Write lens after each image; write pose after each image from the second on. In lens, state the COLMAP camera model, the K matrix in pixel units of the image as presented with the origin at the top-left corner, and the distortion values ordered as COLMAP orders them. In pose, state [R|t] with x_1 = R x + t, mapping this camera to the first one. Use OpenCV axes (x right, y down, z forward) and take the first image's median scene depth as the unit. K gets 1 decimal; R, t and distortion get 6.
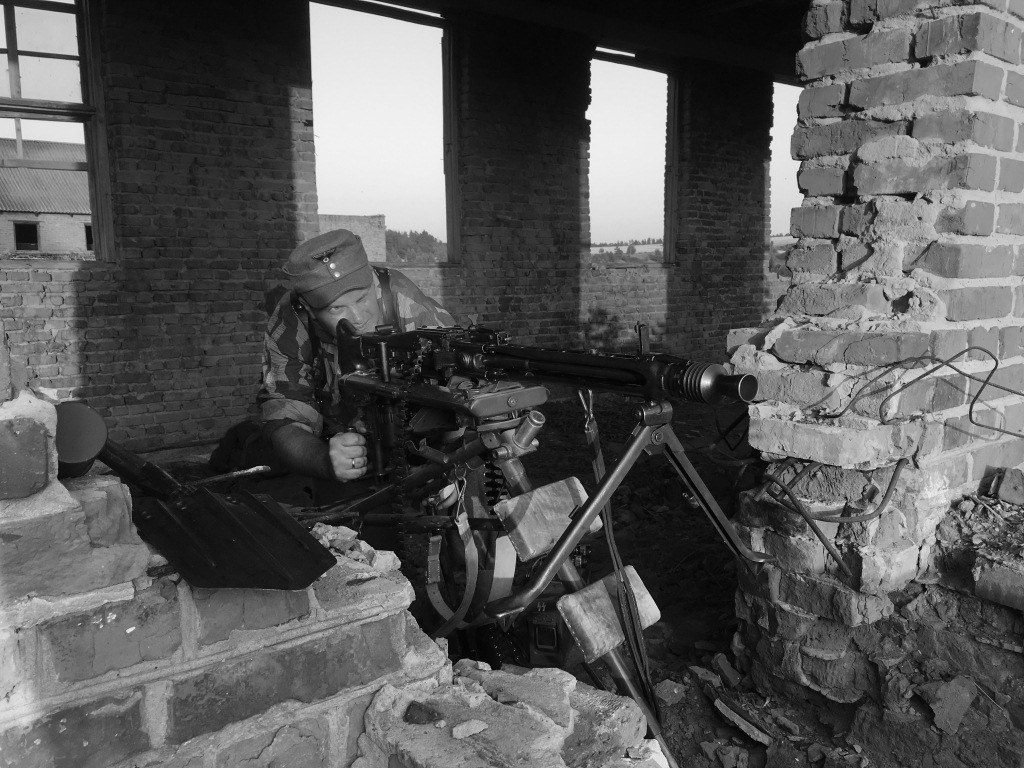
lens RADIAL K [[847.9, 0, 490.4], [0, 847.9, 386.1], [0, 0, 1]] dist [0.079066, -0.109457]
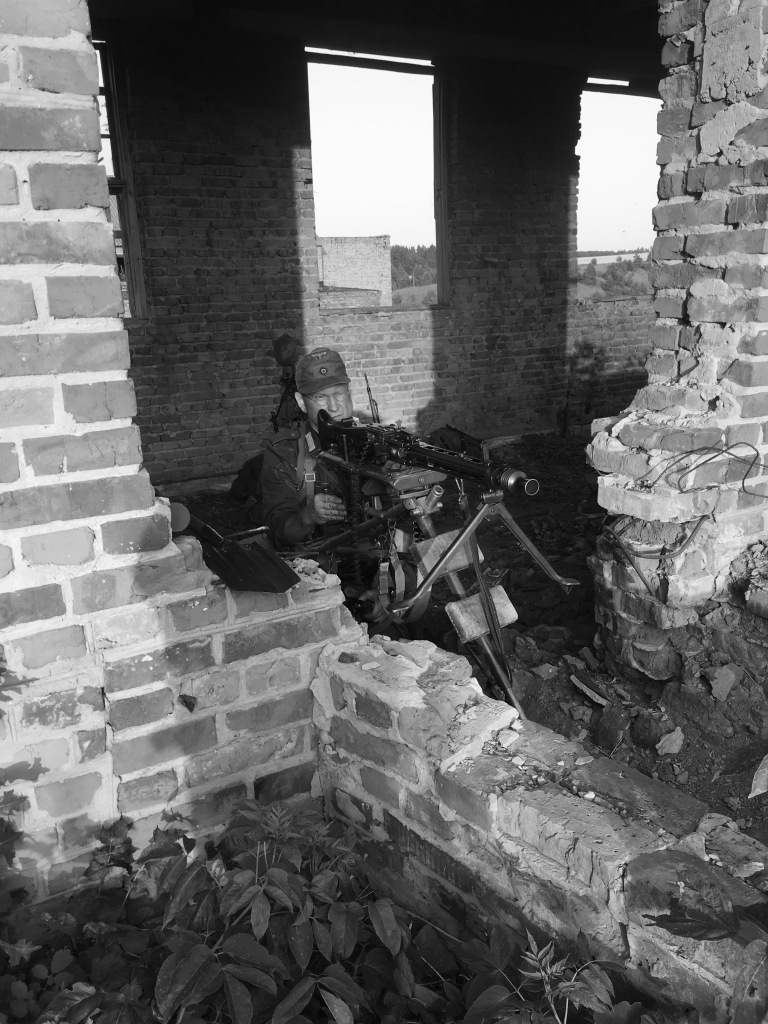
lens RADIAL K [[847.9, 0, 377.5], [0, 847.9, 502.5], [0, 0, 1]] dist [0.079066, -0.109457]
pose [[0.989724, 0.007101, -0.142813, 0.142242], [0.009439, 0.993343, 0.114806, -0.101844], [0.142677, -0.114974, 0.983069, -0.459171]]
